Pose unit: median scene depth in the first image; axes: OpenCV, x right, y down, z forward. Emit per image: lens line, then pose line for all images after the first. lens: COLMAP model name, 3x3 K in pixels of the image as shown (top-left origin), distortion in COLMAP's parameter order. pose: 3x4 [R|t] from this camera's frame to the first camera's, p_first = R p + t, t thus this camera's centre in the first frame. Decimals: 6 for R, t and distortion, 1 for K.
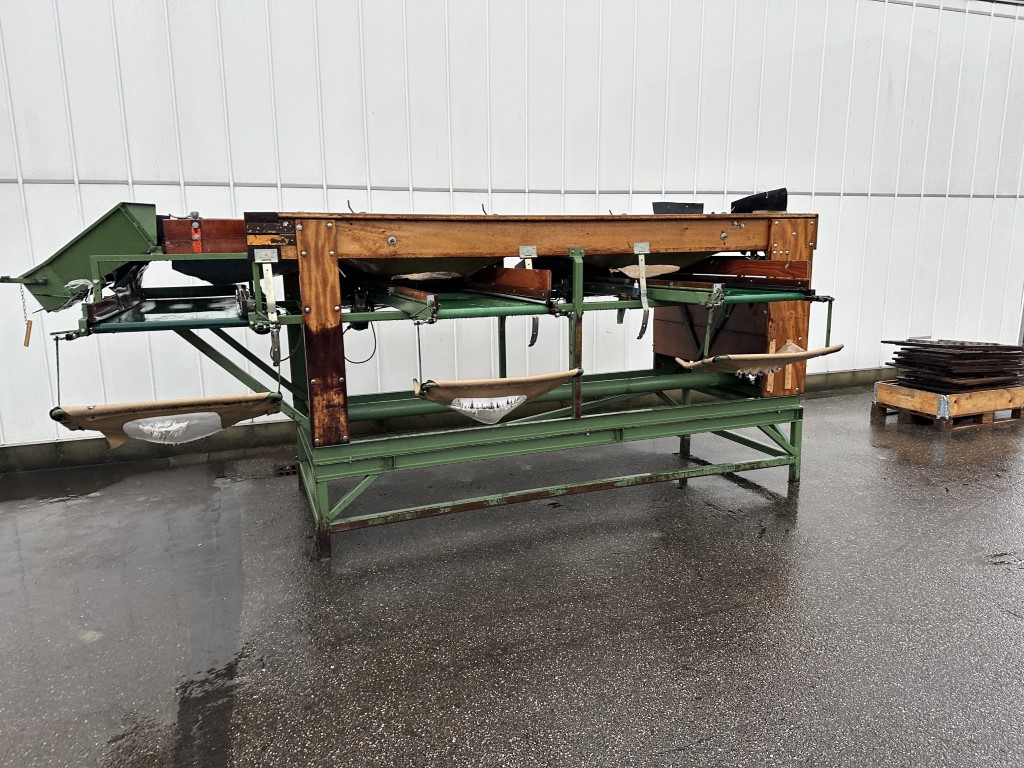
lens RADIAL K [[704.4, 0, 512.4], [0, 704.4, 387.4], [0, 0, 1]] dist [-0.013005, -0.006513]
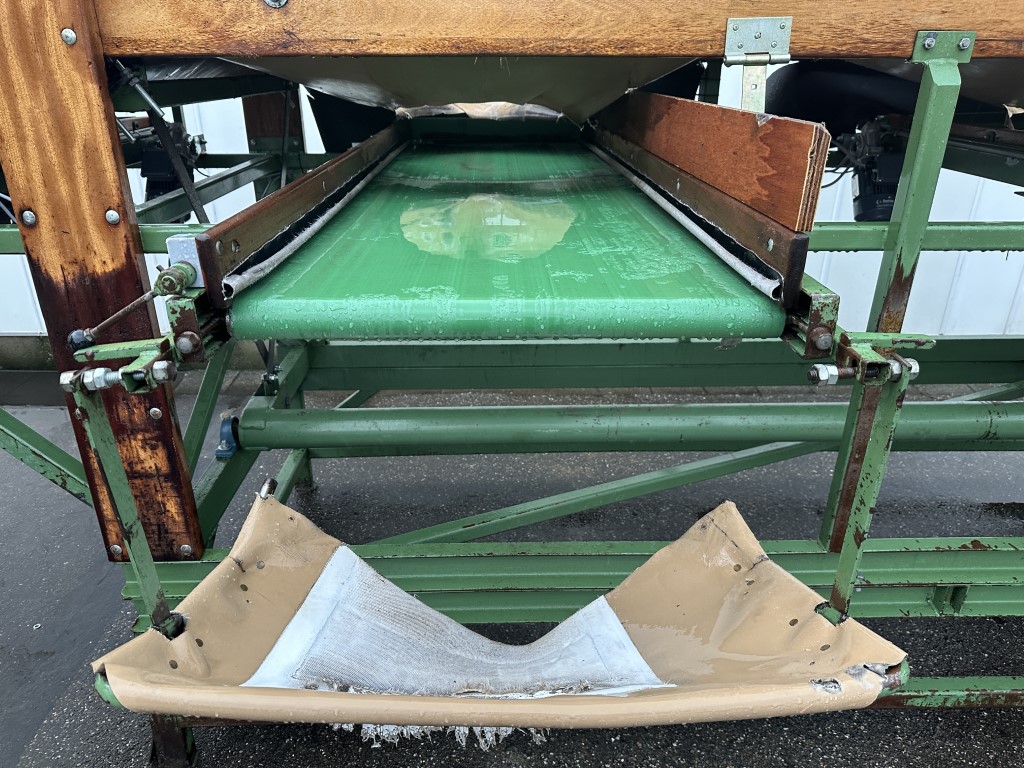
lens RADIAL K [[704.4, 0, 507.7], [0, 704.4, 383.7], [0, 0, 1]] dist [-0.013005, -0.006513]
pose [[0.938190, 0.153173, -0.310382, 0.039187], [-0.077066, 0.966681, 0.244107, -0.128602], [0.337431, -0.205099, 0.918735, 0.730109]]
